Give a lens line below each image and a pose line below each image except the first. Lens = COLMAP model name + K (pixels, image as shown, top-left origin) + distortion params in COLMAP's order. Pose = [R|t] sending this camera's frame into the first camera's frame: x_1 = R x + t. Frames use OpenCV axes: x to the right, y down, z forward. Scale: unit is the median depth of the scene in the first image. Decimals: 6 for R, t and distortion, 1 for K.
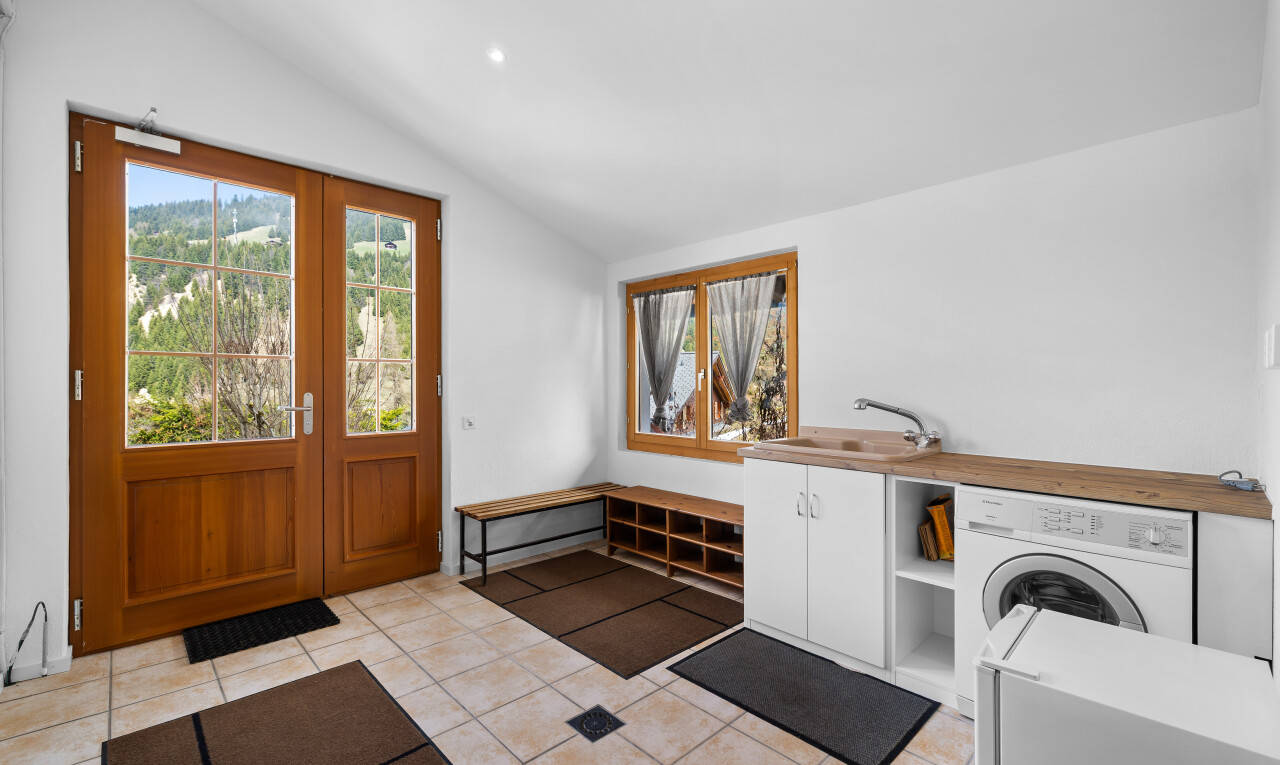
lens RADIAL K [[539.0, 0, 633.0], [0, 539.0, 384.9], [0, 0, 1]] dist [0.002046, 0.000002]
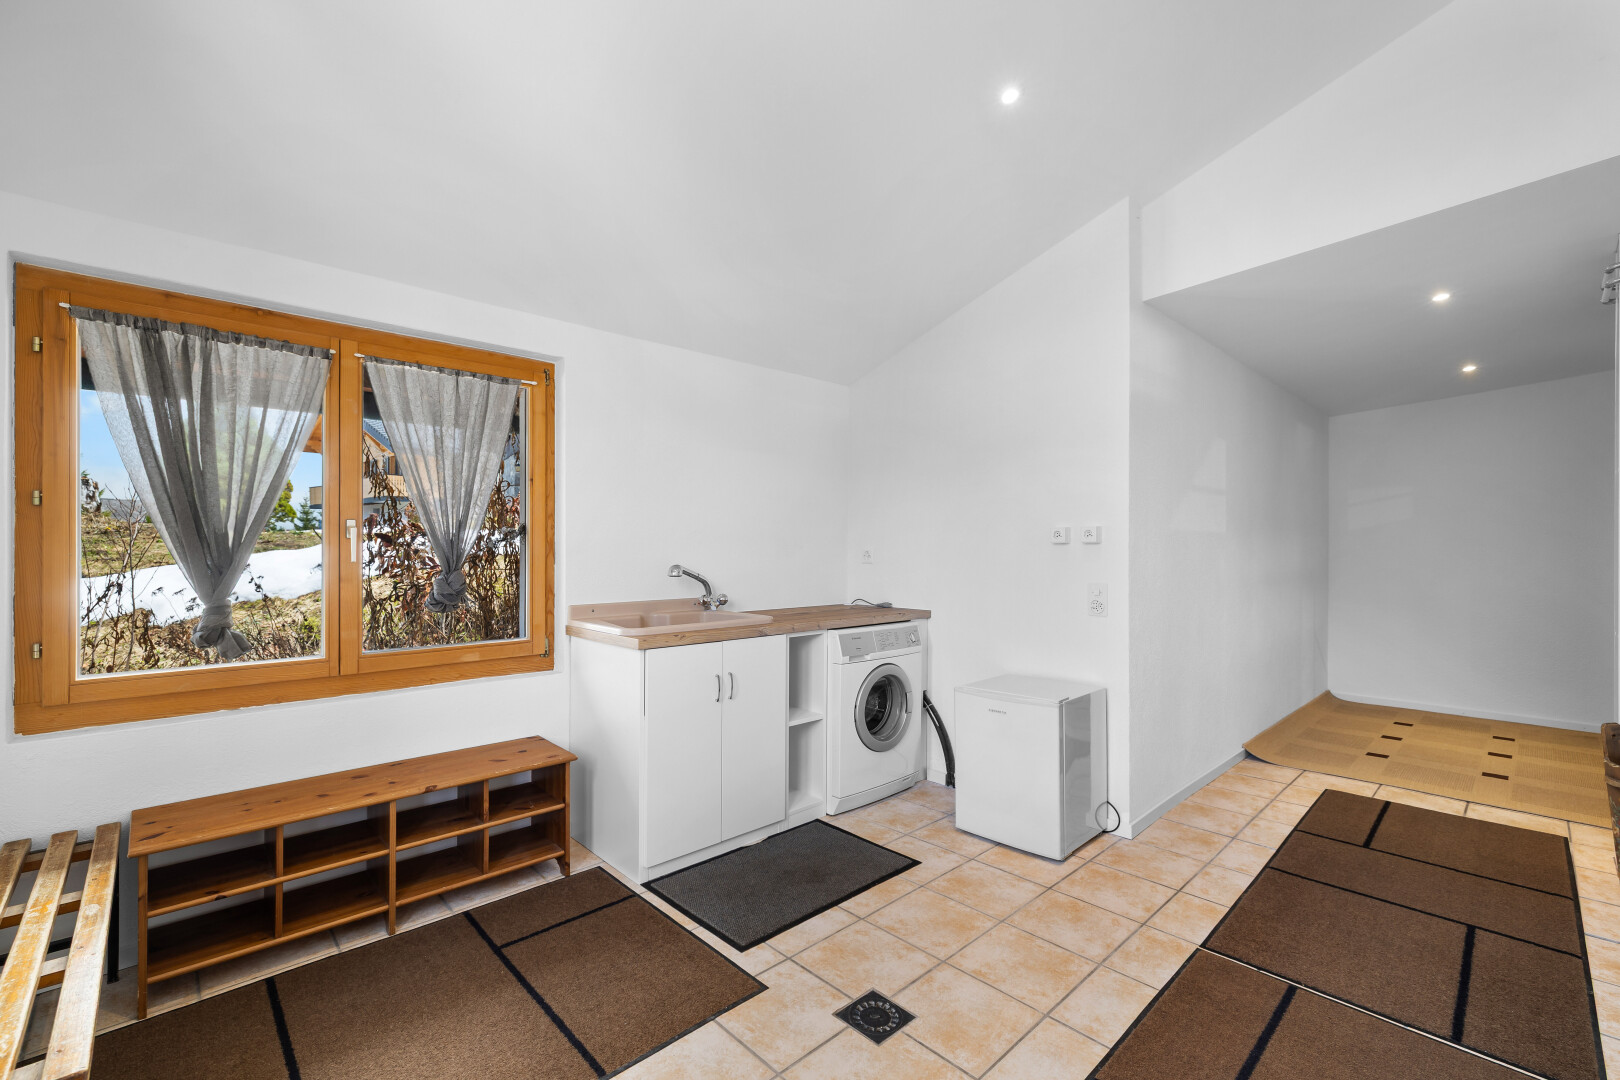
lens RADIAL K [[680.2, 0, 800.6], [0, 680.2, 541.3], [0, 0, 1]] dist [0.002188, -0.000518]
pose [[0.022234, 0.006556, 0.999731, -0.629108], [-0.001228, 0.999978, -0.006530, -0.005913], [-0.999752, -0.001082, 0.022241, 0.682156]]
